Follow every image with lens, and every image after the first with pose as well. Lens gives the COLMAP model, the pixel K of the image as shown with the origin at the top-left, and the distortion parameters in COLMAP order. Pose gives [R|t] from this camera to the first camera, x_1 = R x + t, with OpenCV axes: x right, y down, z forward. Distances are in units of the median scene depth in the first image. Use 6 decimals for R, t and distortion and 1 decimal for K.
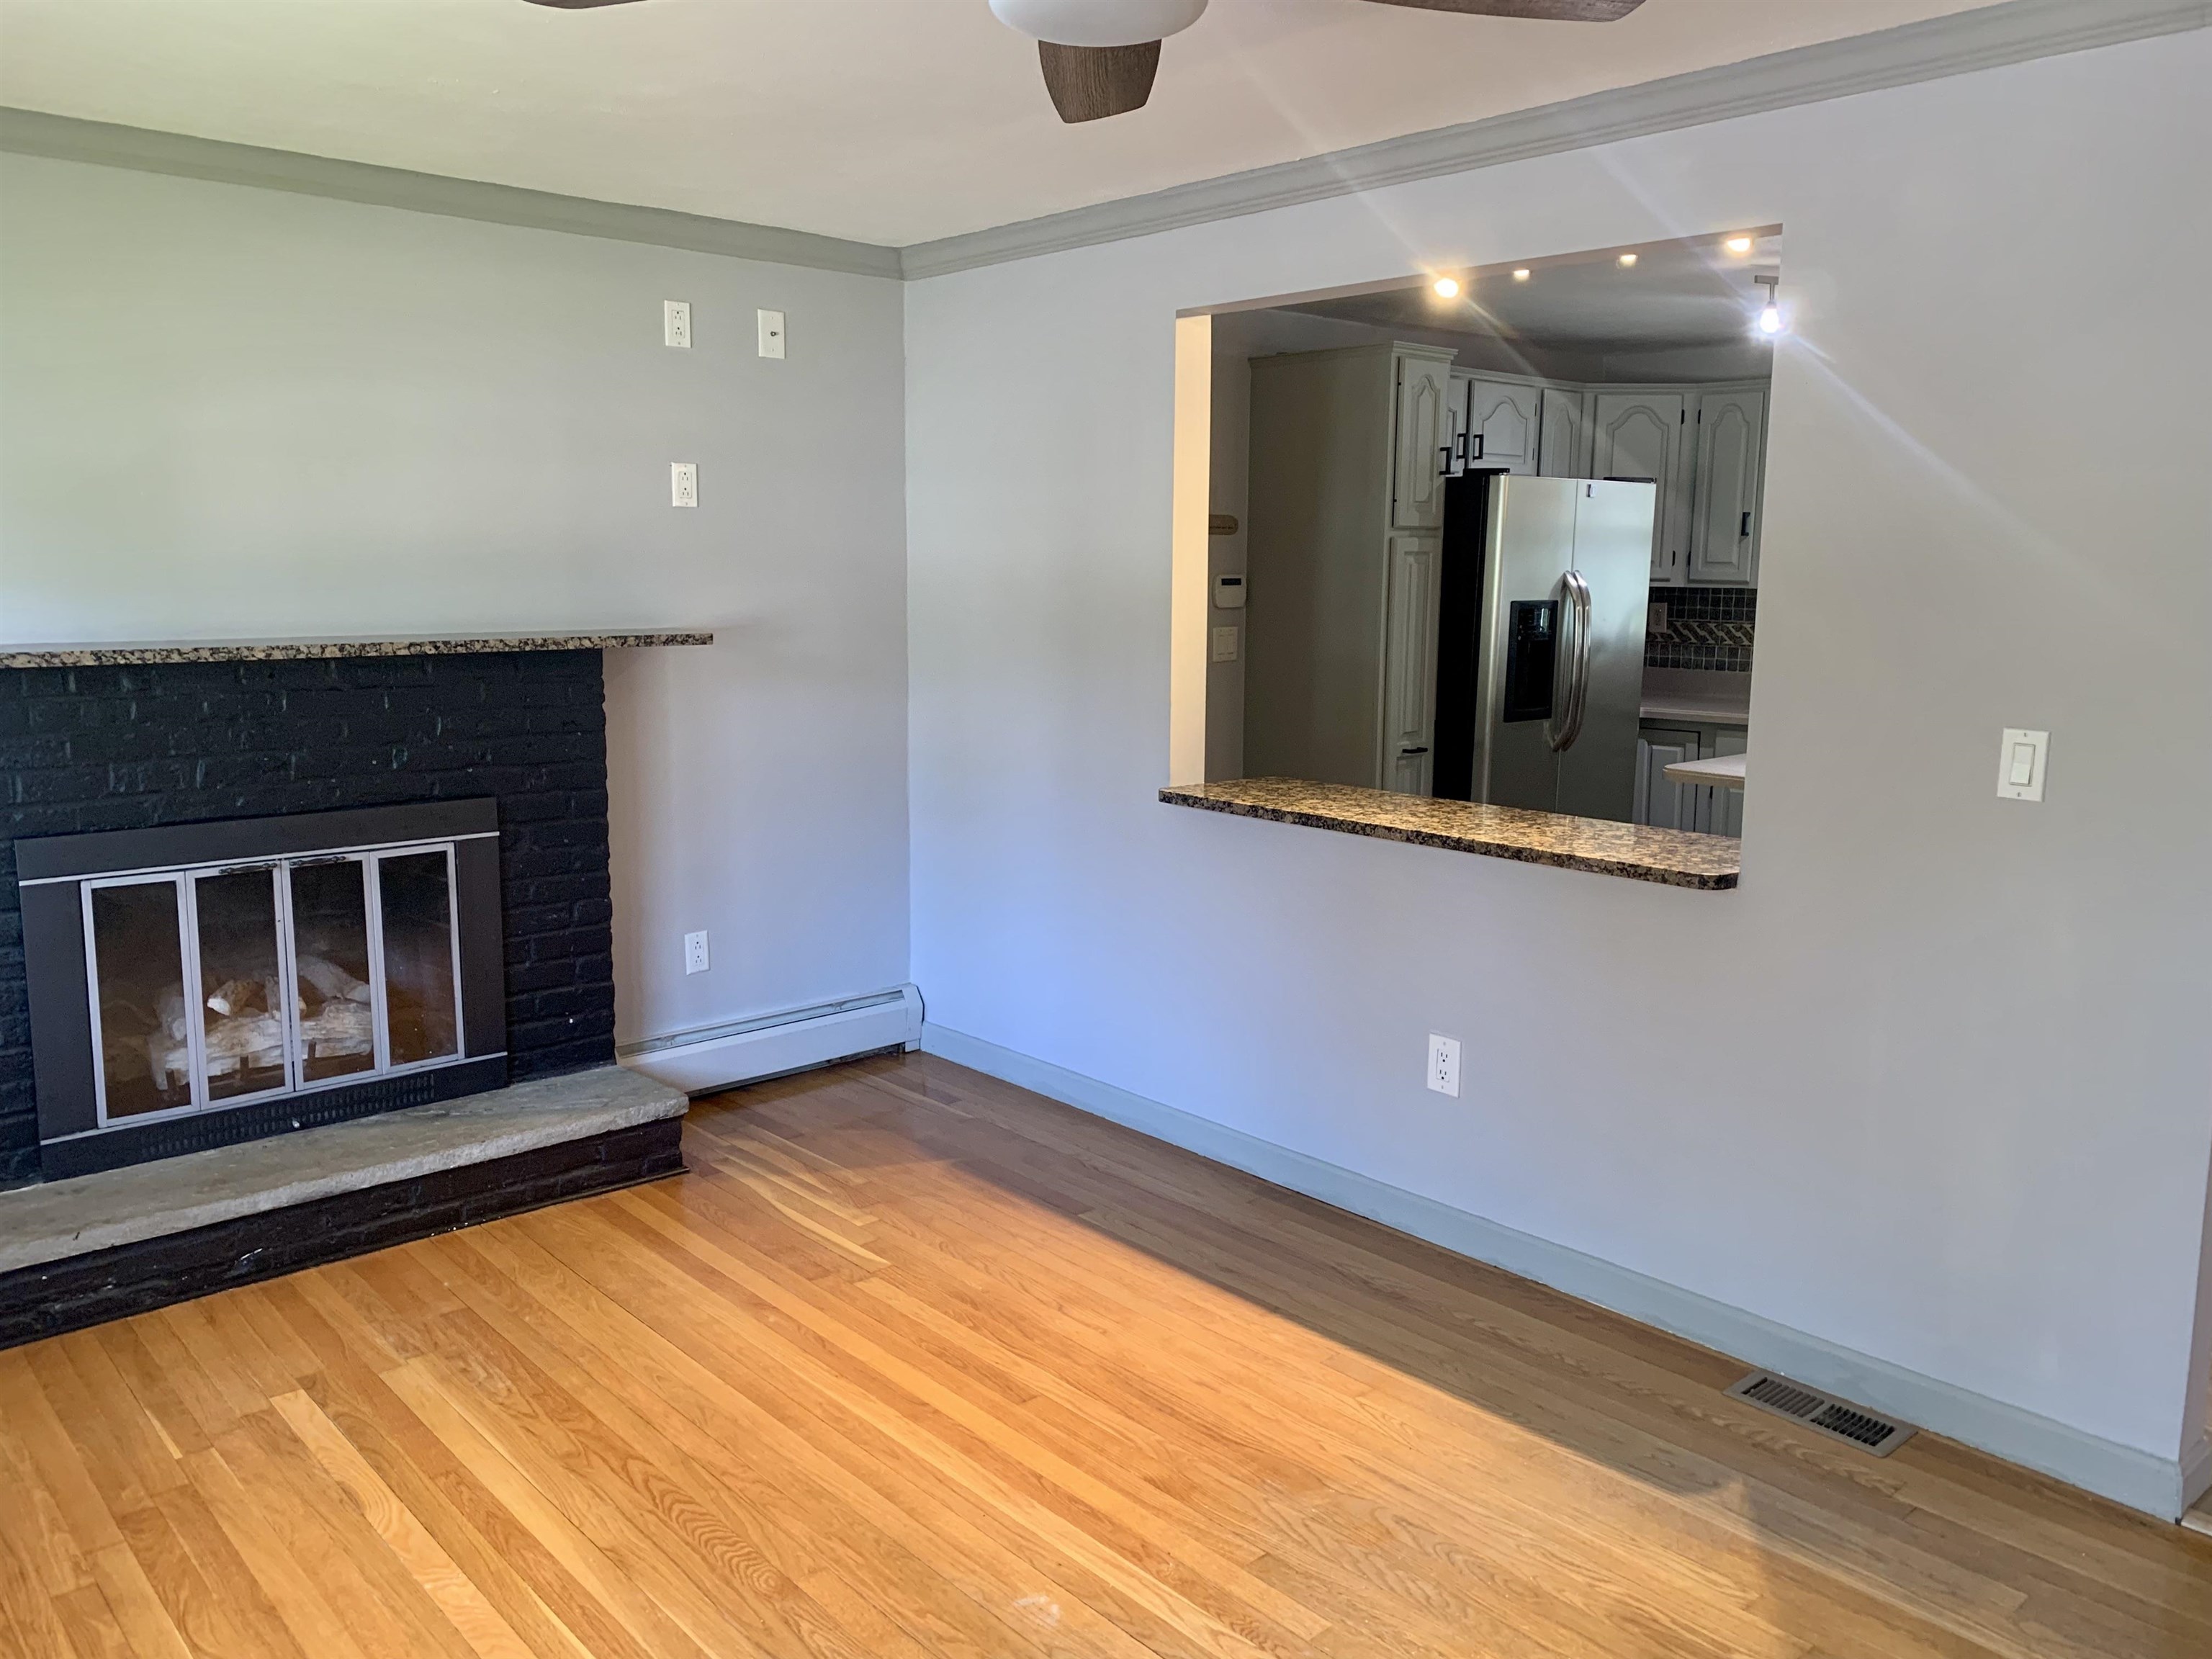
lens RADIAL K [[1687.1, 0, 1106.0], [0, 1687.1, 829.5], [0, 0, 1]] dist [0.036163, -0.008094]
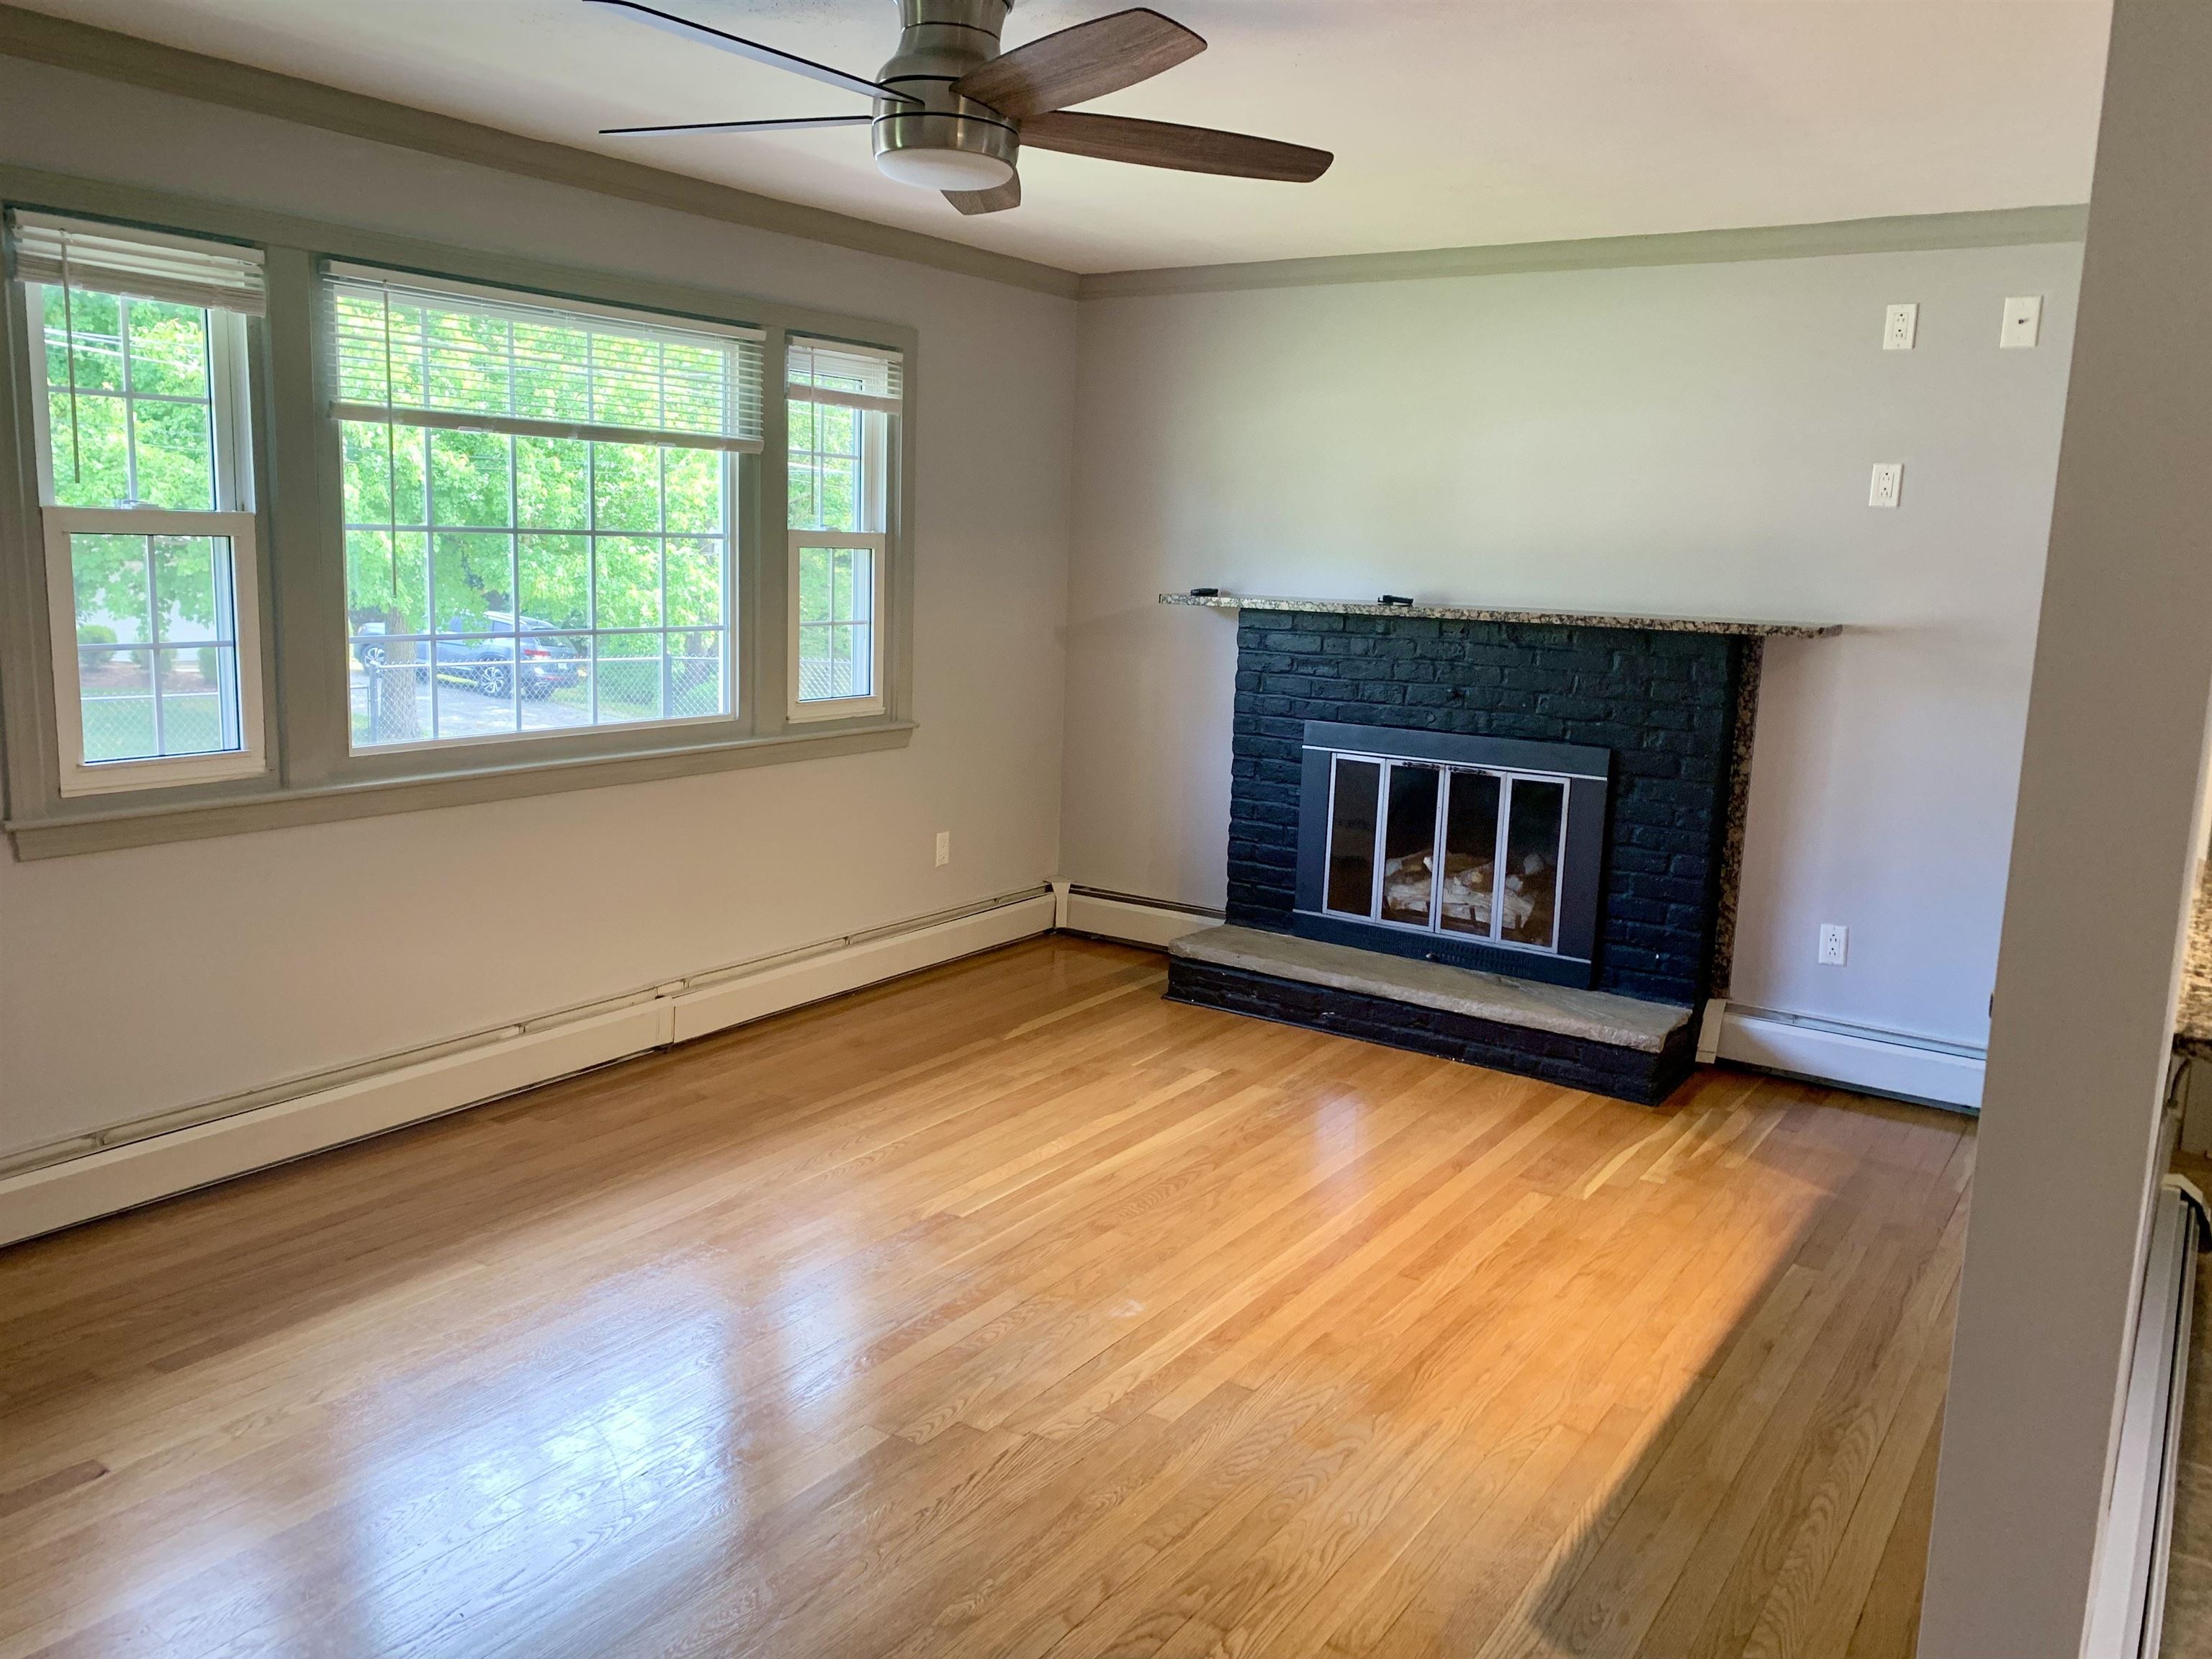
lens RADIAL K [[1687.1, 0, 1106.0], [0, 1687.1, 829.5], [0, 0, 1]] dist [0.036163, -0.008094]
pose [[0.237948, 0.166513, -0.956898, 0.747777], [-0.188626, 0.974360, 0.122647, -0.045238], [0.952786, 0.151312, 0.263256, 0.366178]]
